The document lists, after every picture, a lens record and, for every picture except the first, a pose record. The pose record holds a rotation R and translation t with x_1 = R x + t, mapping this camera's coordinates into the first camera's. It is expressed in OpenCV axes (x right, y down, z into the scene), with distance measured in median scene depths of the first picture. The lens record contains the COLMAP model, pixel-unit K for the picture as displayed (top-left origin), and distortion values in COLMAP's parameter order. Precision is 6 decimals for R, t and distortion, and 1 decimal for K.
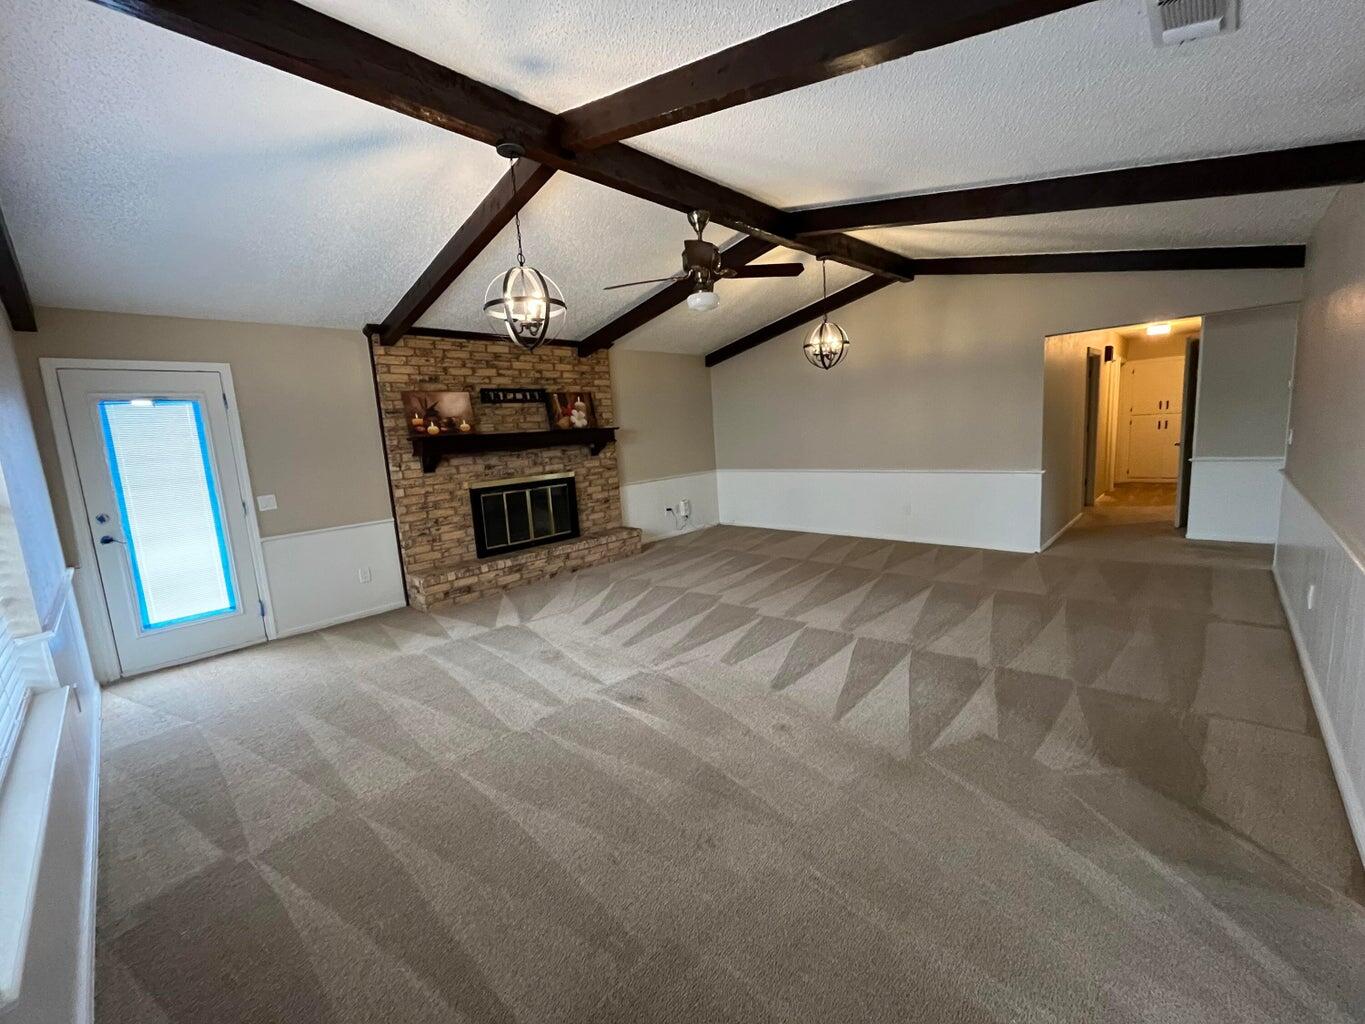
lens RADIAL K [[555.1, 0, 687.2], [0, 555.1, 505.6], [0, 0, 1]] dist [-0.001419, 0.000014]
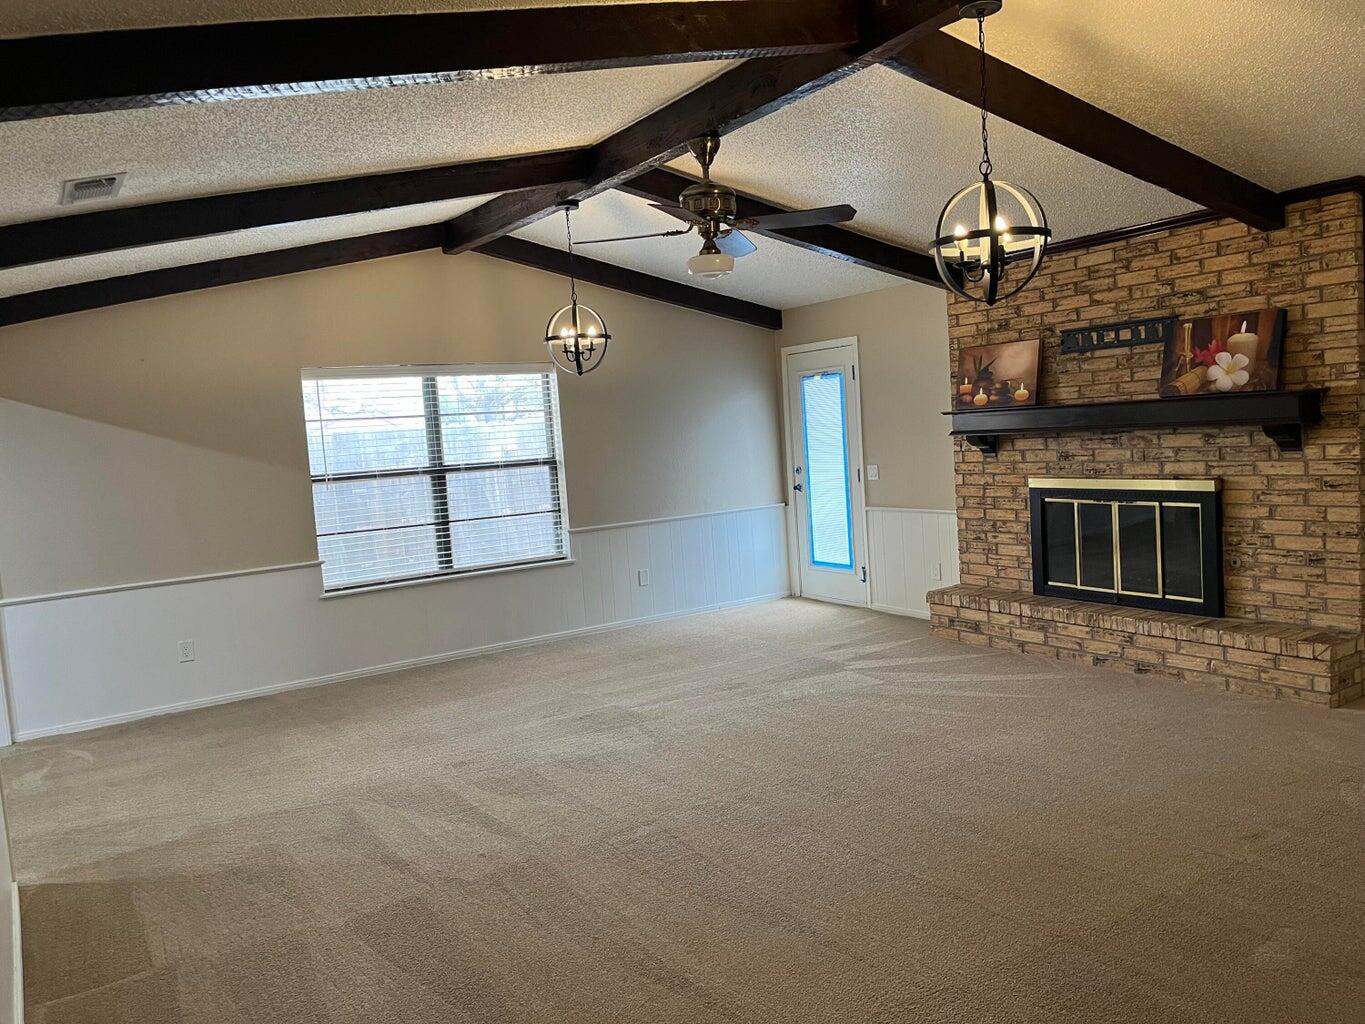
lens RADIAL K [[1020.7, 0, 682.5], [0, 1020.7, 512.0], [0, 0, 1]] dist [0.000085, -0.001591]
pose [[-0.234453, 0.157080, -0.959353, 0.826183], [-0.054733, 0.983161, 0.174354, -0.179363], [0.970585, 0.093386, -0.221908, 0.823919]]
